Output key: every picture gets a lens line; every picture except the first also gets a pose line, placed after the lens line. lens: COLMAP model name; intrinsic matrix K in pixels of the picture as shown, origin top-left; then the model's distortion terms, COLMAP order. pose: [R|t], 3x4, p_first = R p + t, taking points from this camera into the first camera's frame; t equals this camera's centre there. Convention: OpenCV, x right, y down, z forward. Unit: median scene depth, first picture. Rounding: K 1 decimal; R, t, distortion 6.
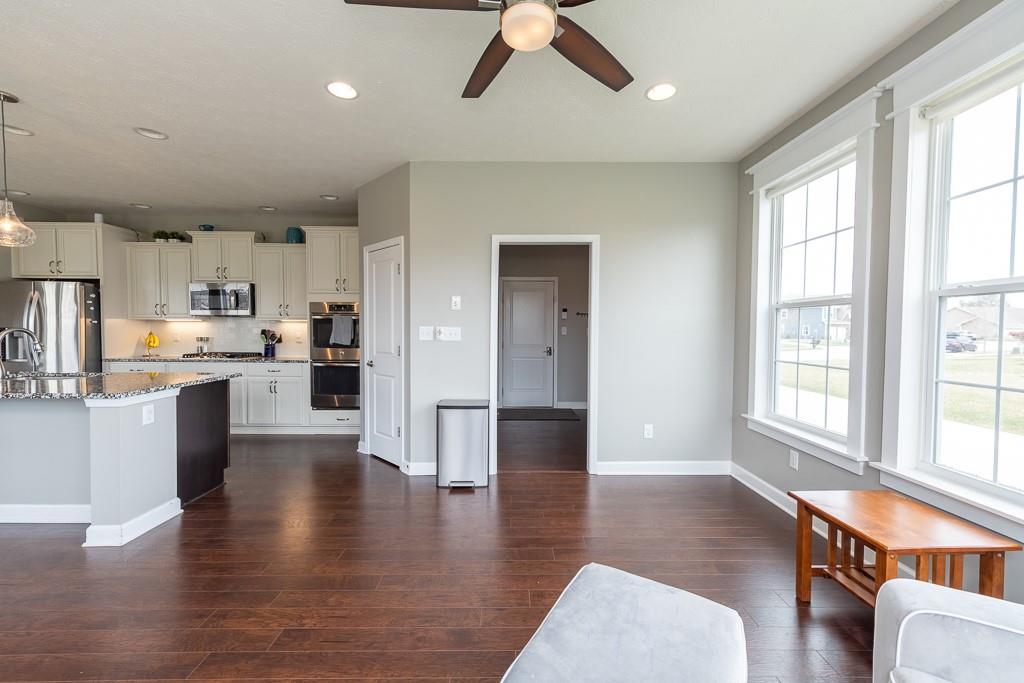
lens RADIAL K [[399.2, 0, 512.8], [0, 399.2, 343.8], [0, 0, 1]] dist [0.006291, 0.000014]
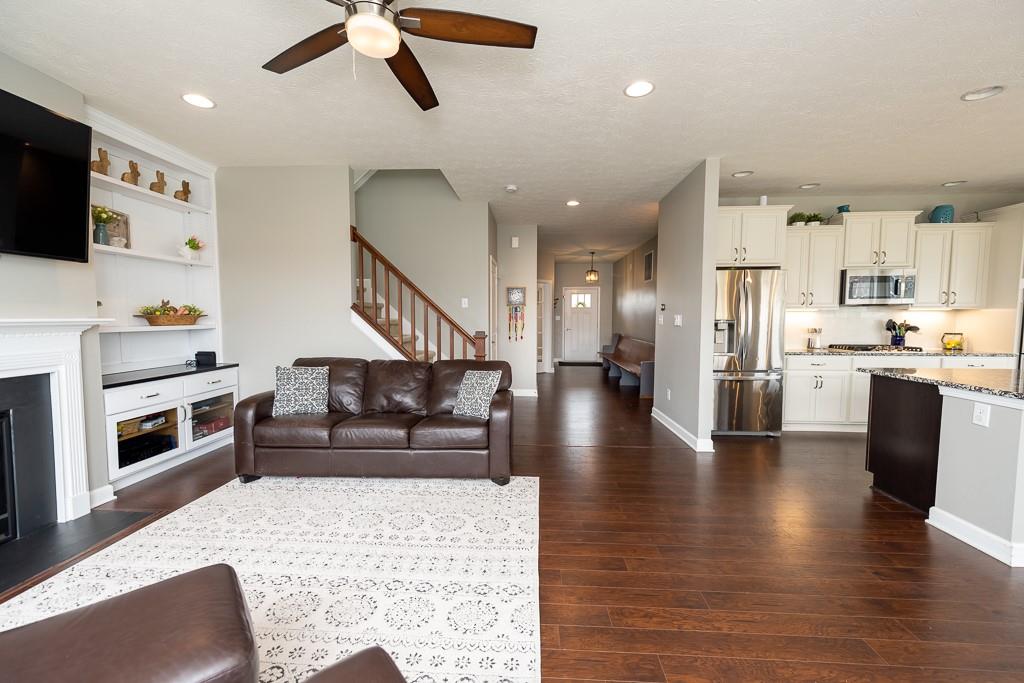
lens RADIAL K [[408.4, 0, 516.1], [0, 408.4, 341.9], [0, 0, 1]] dist [0.011432, 0.000094]
pose [[0.998261, -0.003830, -0.058818, -1.576655], [0.005197, 0.999720, 0.023106, -0.012050], [0.058713, -0.023372, 0.998001, 0.014159]]
